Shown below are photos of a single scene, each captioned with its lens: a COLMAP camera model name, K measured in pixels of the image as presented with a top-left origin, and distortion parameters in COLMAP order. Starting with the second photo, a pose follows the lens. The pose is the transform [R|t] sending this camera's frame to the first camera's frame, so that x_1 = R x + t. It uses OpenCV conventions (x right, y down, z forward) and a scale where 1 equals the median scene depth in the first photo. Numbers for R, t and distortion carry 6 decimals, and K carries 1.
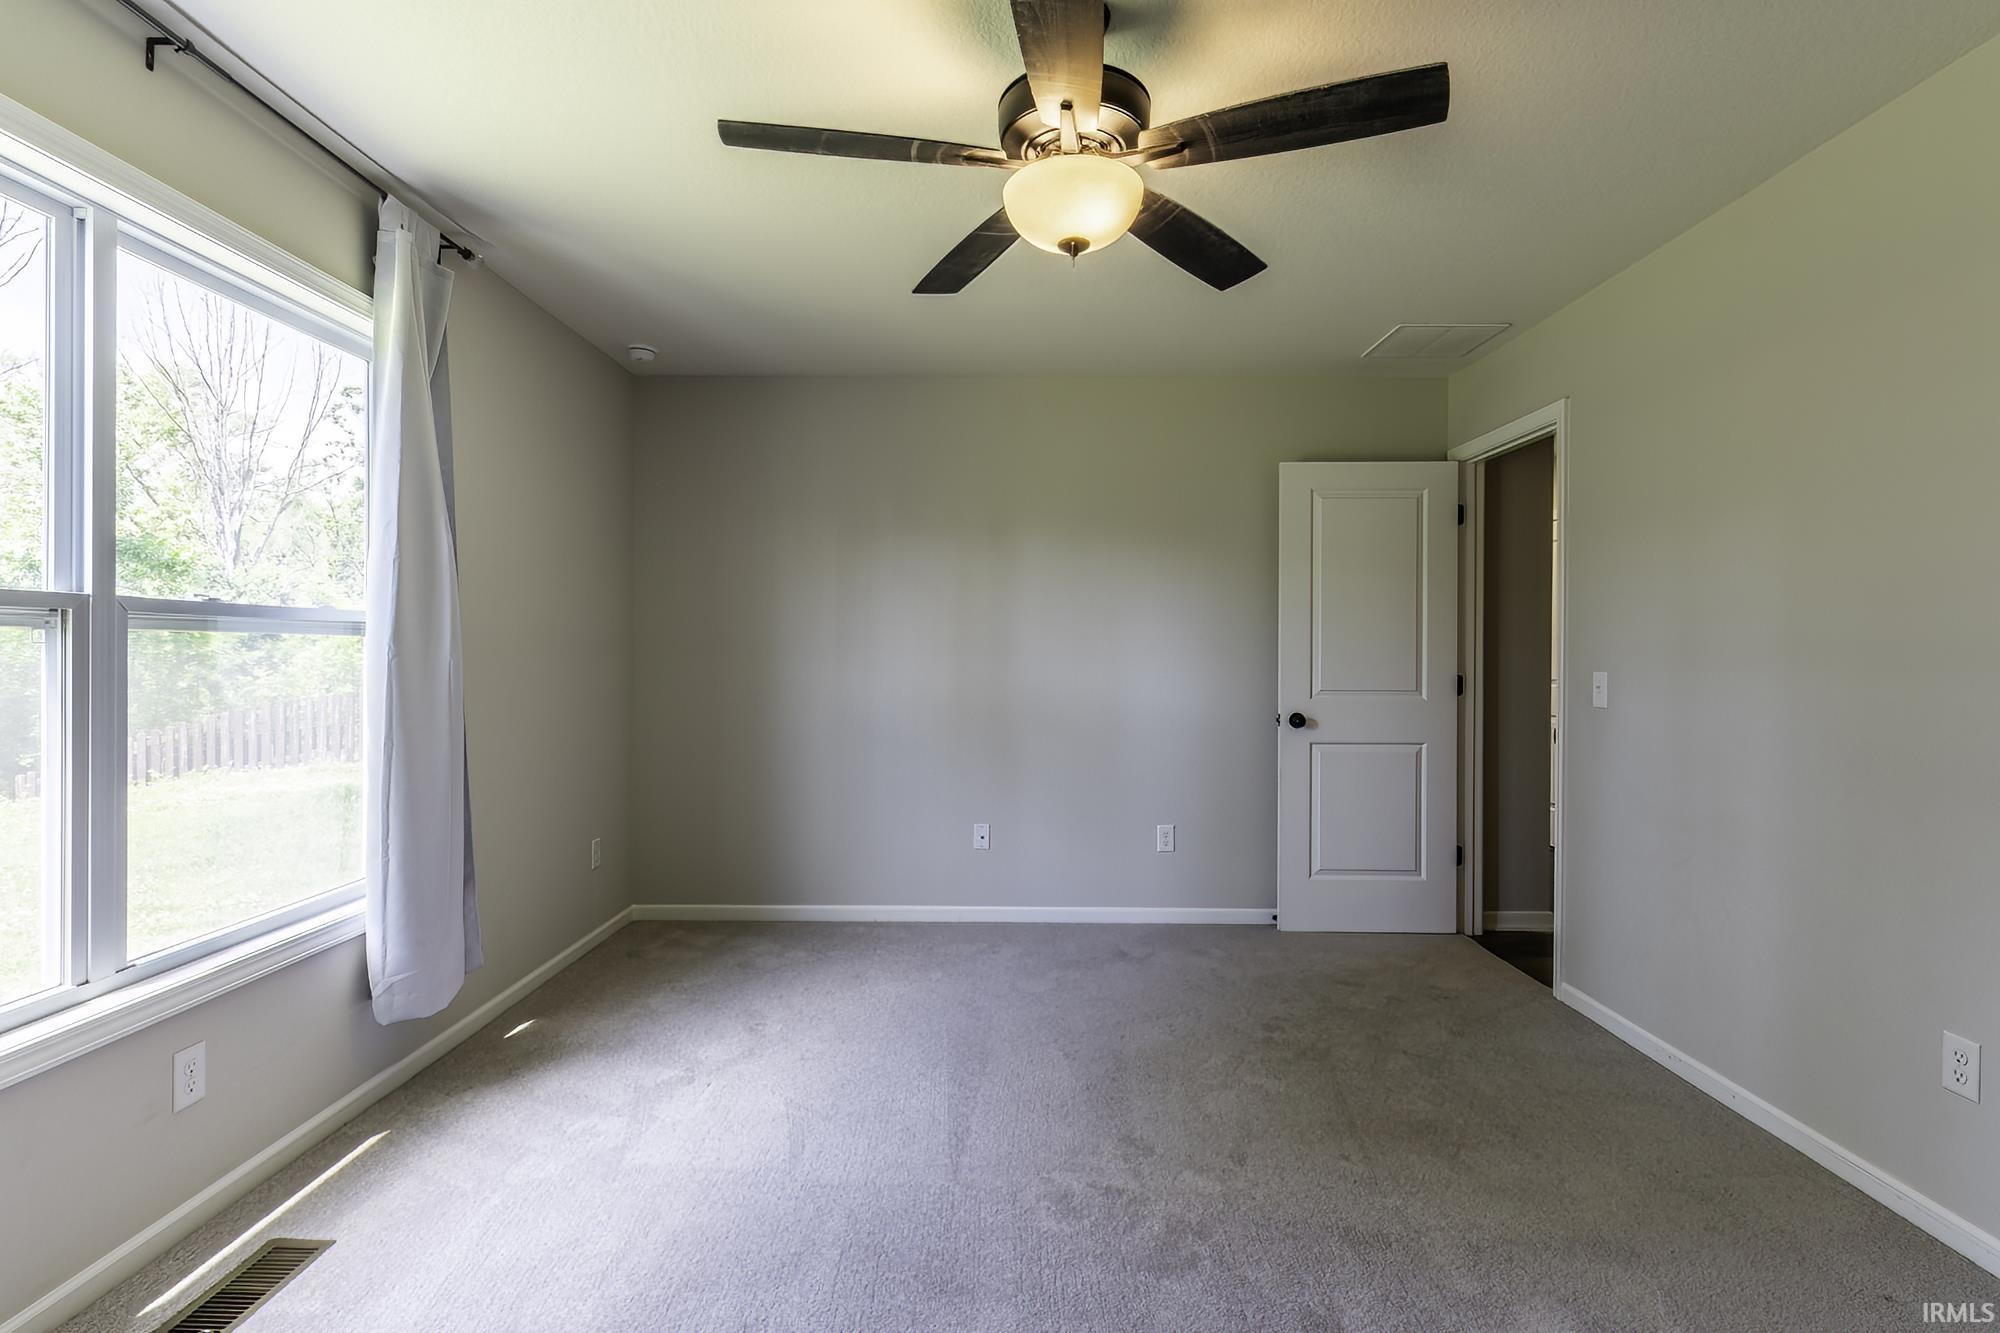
lens RADIAL K [[966.9, 0, 1001.9], [0, 966.9, 658.7], [0, 0, 1]] dist [-0.000025, 0.000695]
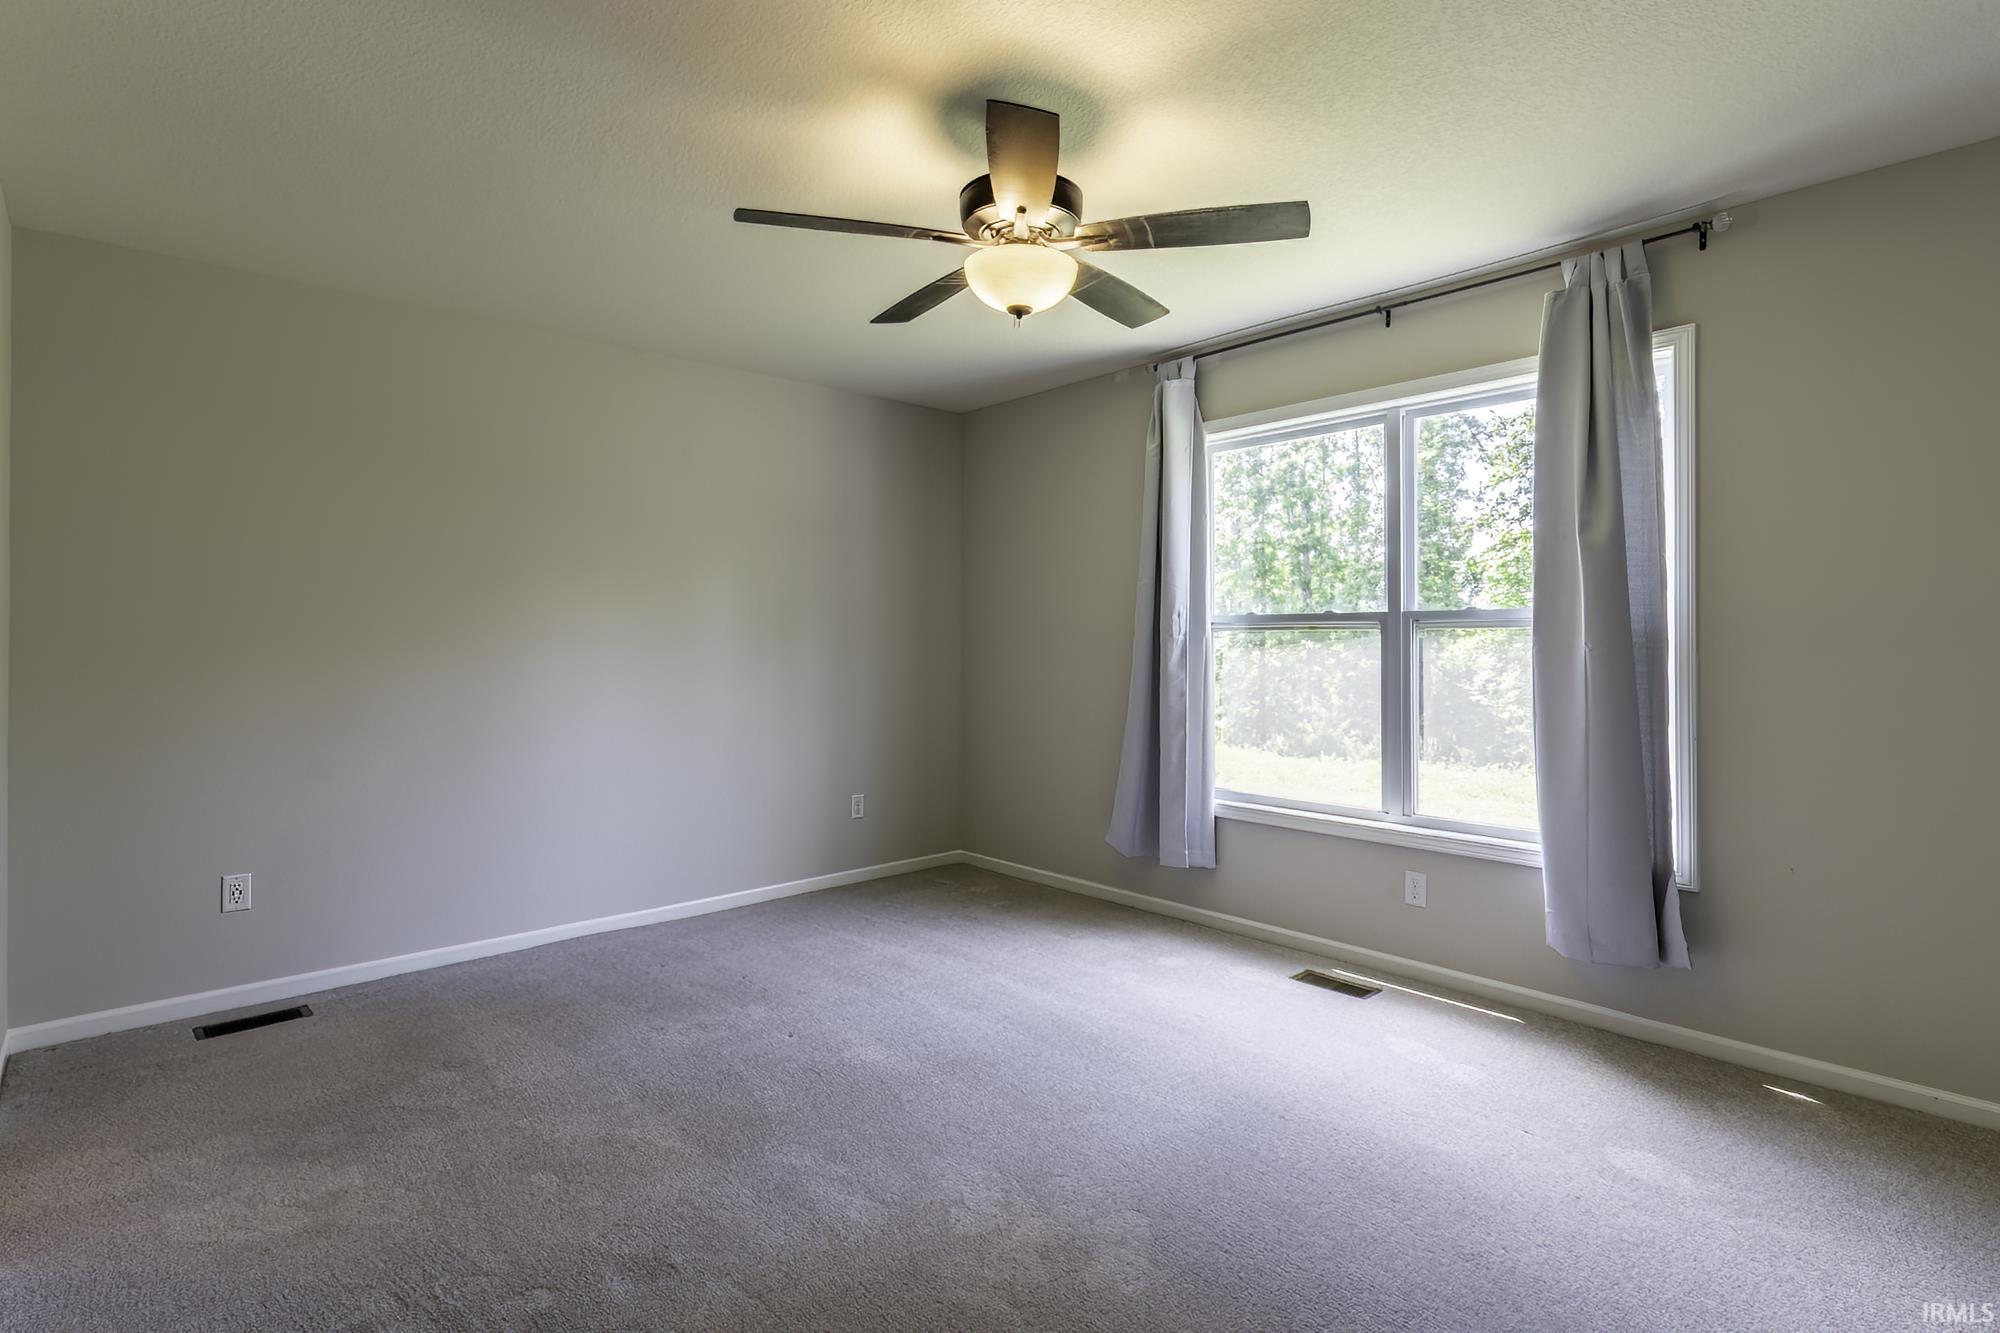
lens RADIAL K [[966.9, 0, 1006.9], [0, 966.9, 650.5], [0, 0, 1]] dist [-0.000025, 0.000695]
pose [[-0.727067, 0.011405, -0.686472, 0.860857], [-0.001080, 0.999842, 0.017756, -0.020182], [0.686566, 0.013651, -0.726940, 1.750803]]
